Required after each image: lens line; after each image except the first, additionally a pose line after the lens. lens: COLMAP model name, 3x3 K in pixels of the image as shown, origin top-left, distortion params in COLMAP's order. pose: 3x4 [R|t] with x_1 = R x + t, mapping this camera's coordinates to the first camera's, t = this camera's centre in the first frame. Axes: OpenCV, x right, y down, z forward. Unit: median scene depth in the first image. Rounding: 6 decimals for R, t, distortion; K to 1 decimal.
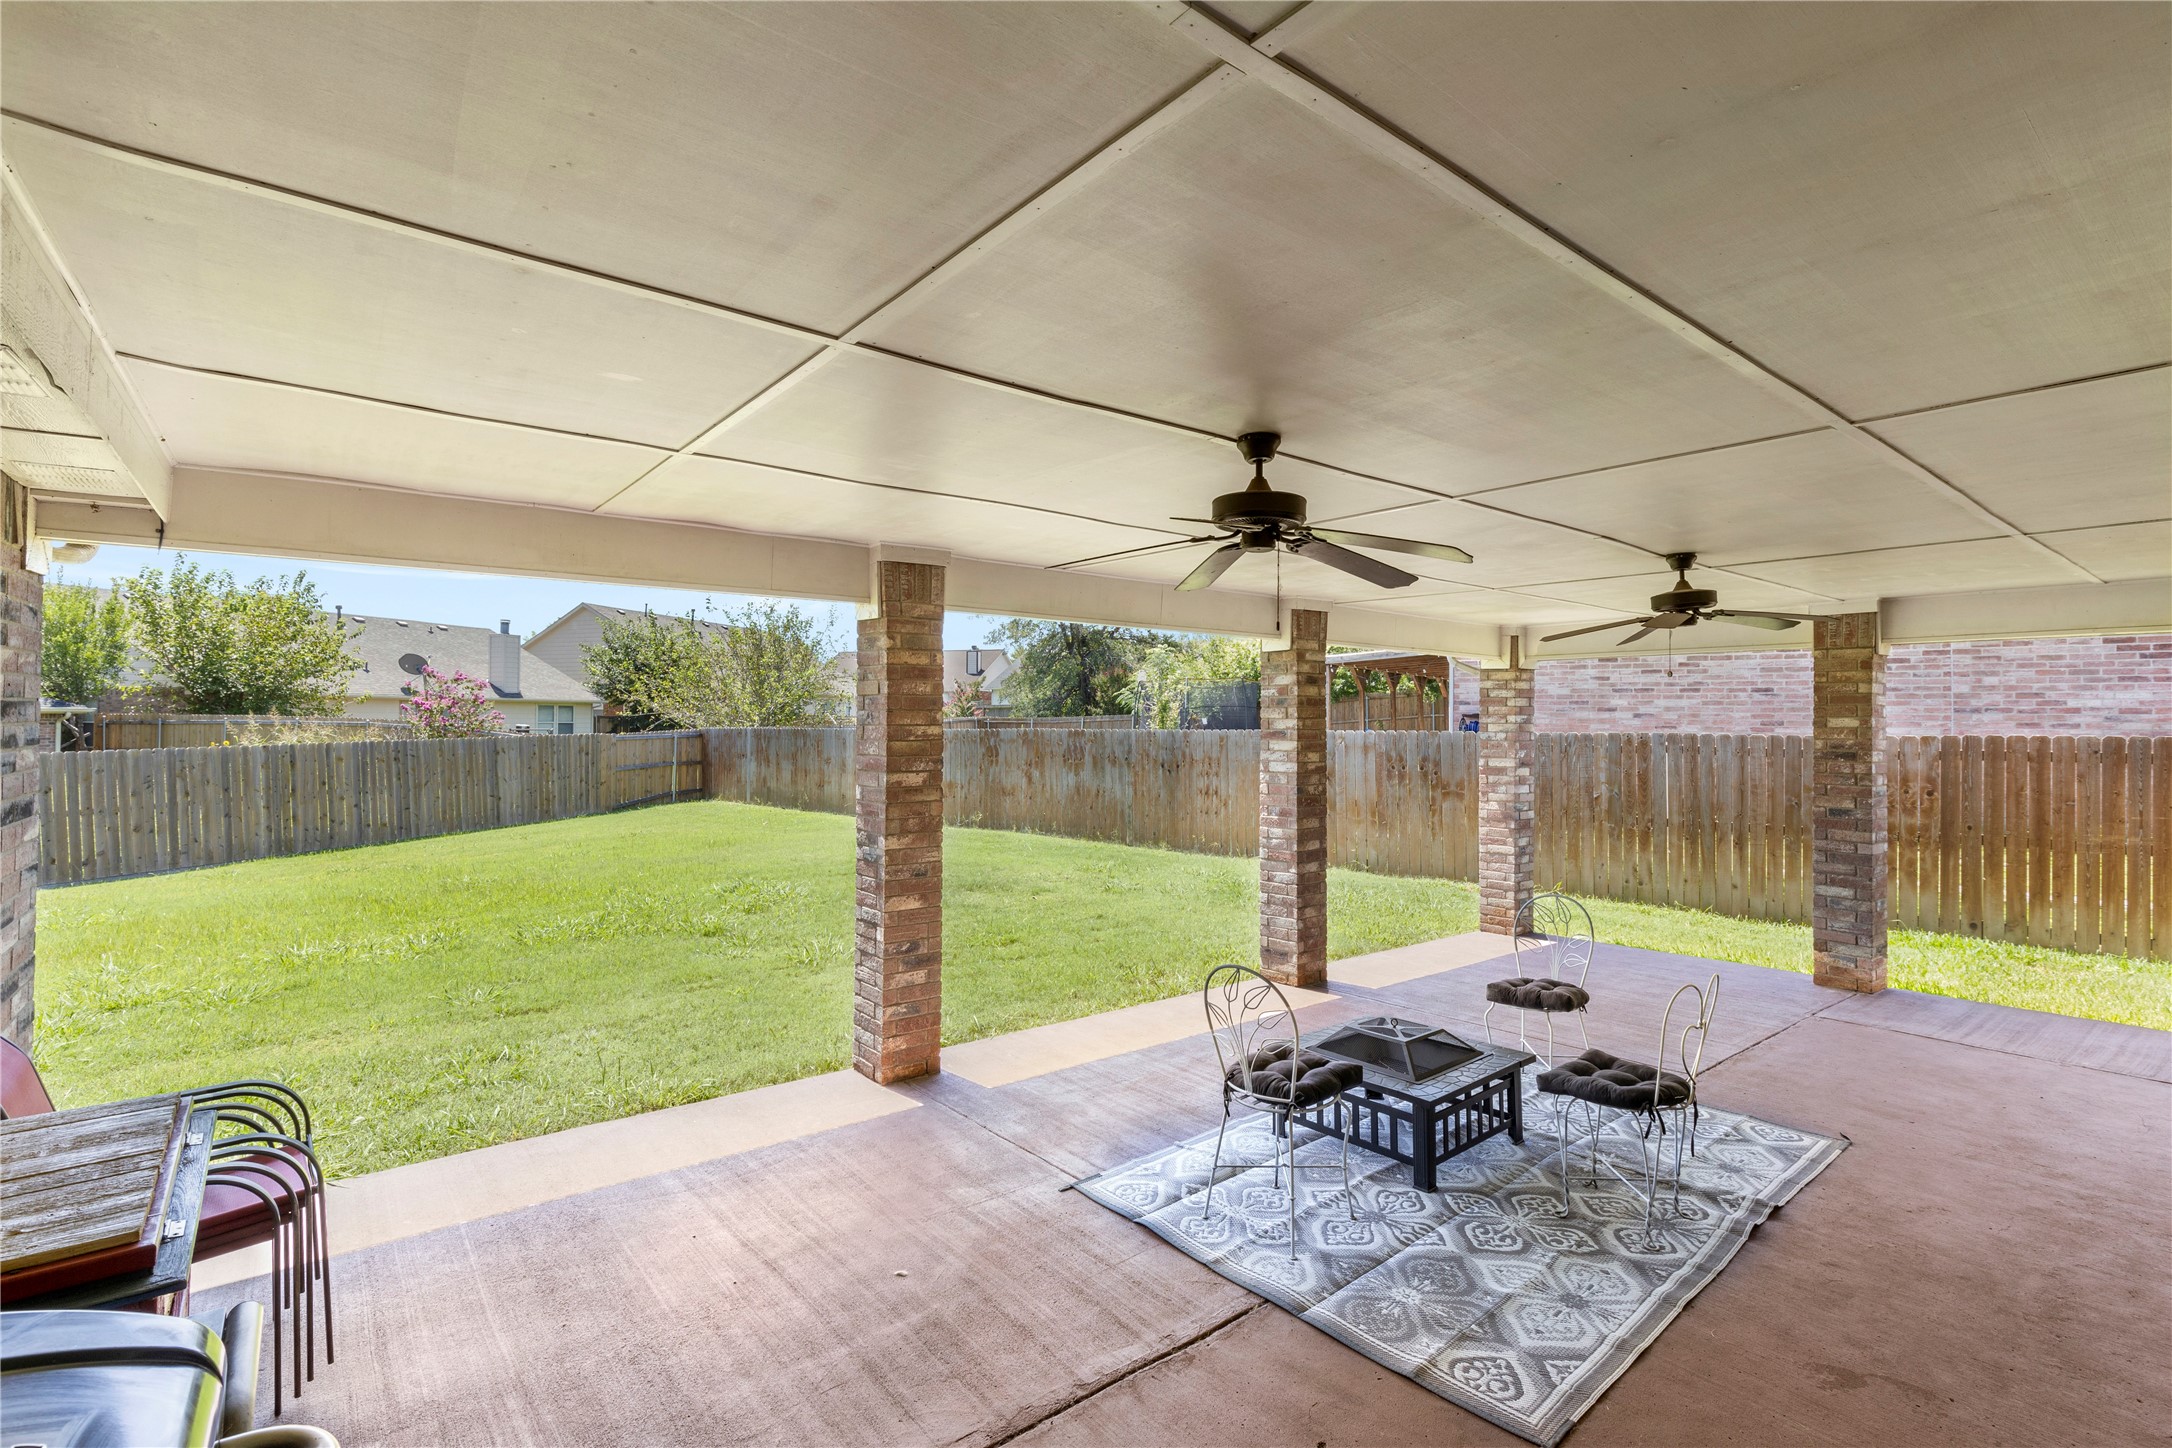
lens RADIAL K [[977.4, 0, 1086.5], [0, 977.4, 721.2], [0, 0, 1]] dist [0.001742, -0.000384]
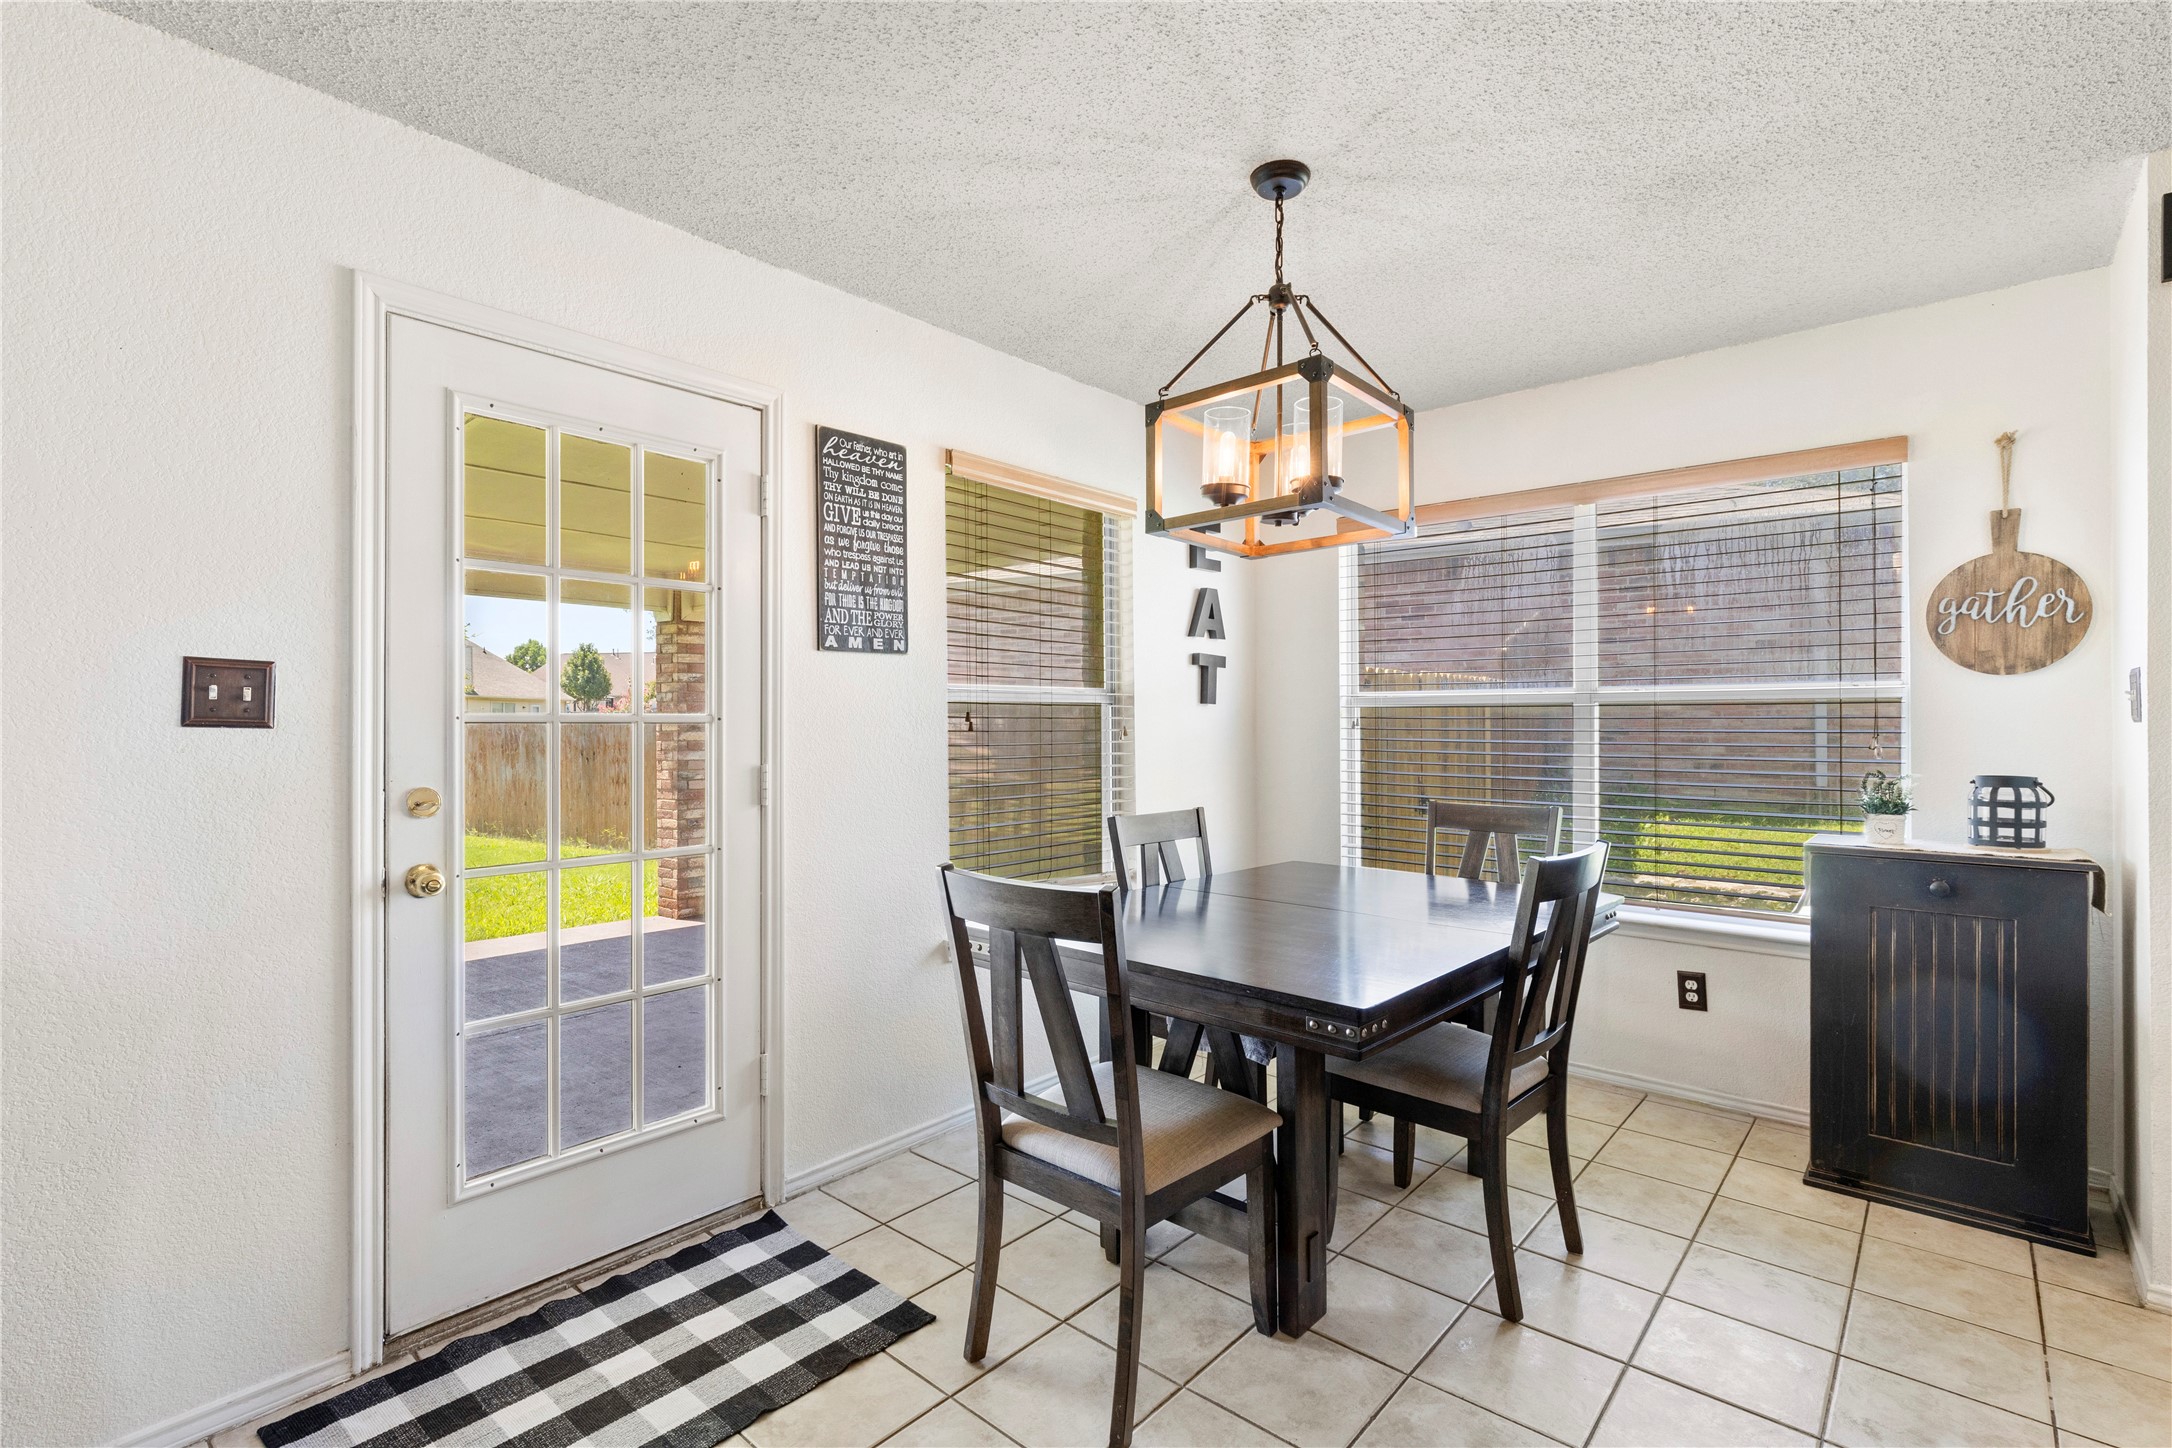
lens RADIAL K [[977.4, 0, 1086.3], [0, 977.4, 713.5], [0, 0, 1]] dist [0.001742, -0.000384]
pose [[0.985884, -0.010329, 0.167109, 0.397769], [0.013334, 0.999769, -0.016868, 0.031075], [-0.166896, 0.018858, 0.985794, 0.033885]]
